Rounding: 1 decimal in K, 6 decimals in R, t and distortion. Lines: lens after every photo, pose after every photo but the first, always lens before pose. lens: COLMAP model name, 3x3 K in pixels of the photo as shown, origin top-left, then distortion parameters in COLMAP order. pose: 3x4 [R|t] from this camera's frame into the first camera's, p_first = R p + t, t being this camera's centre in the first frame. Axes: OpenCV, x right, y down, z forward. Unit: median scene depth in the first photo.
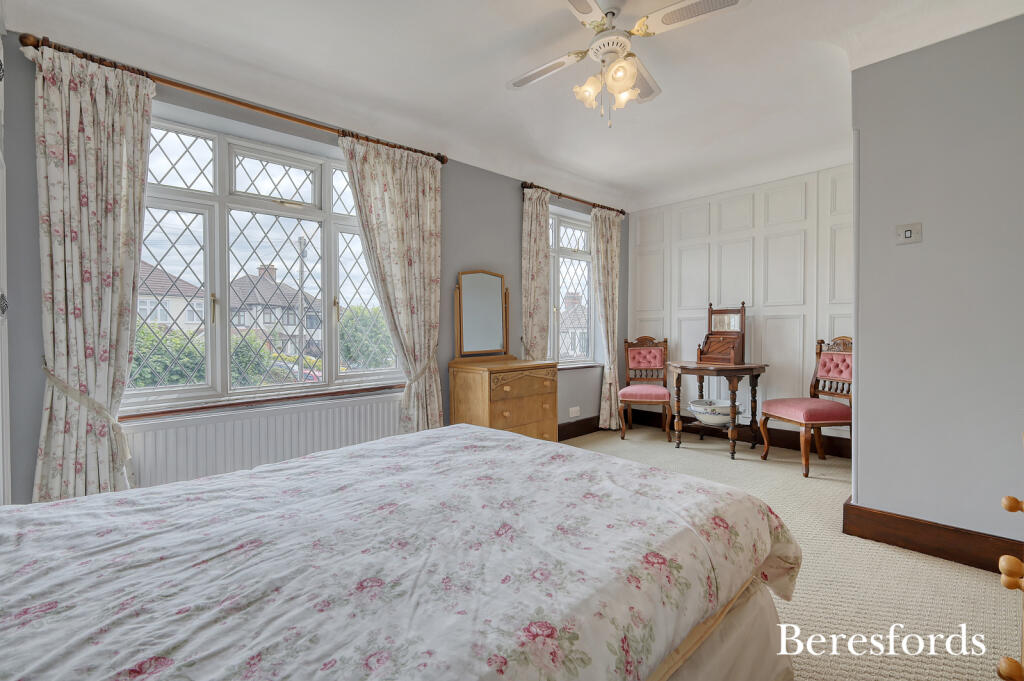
lens RADIAL K [[462.4, 0, 503.1], [0, 462.4, 335.6], [0, 0, 1]] dist [-0.001923, 0.001070]
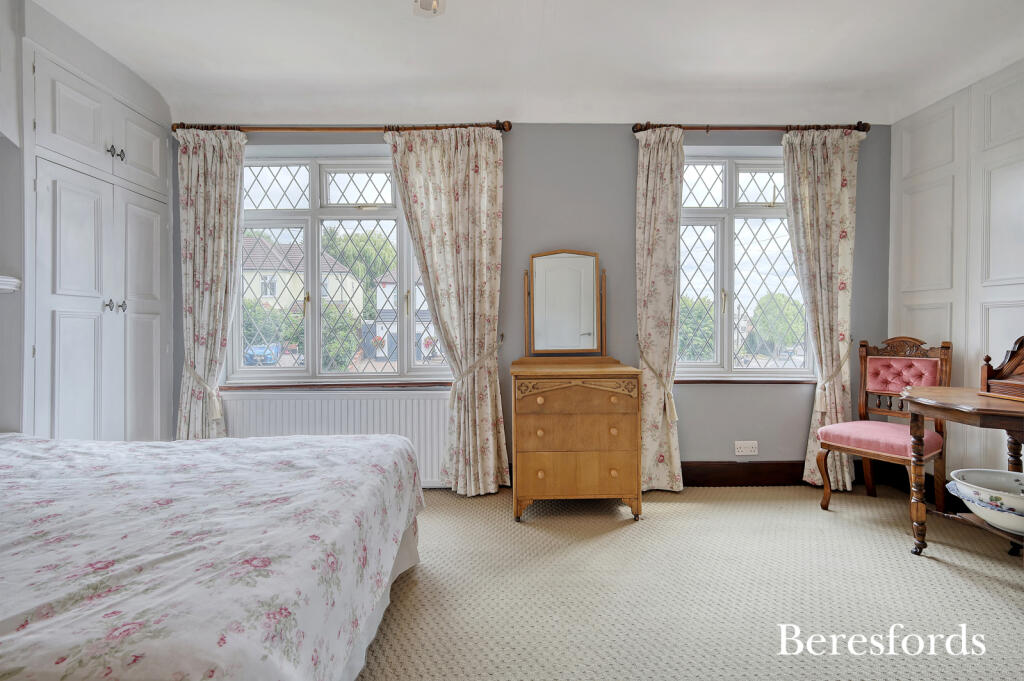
lens RADIAL K [[462.4, 0, 504.8], [0, 462.4, 324.7], [0, 0, 1]] dist [-0.001923, 0.001070]
pose [[0.741518, 0.009065, -0.670871, 0.460312], [-0.012143, 0.999926, 0.000089, -0.010378], [0.670823, 0.008081, 0.741574, 0.368218]]
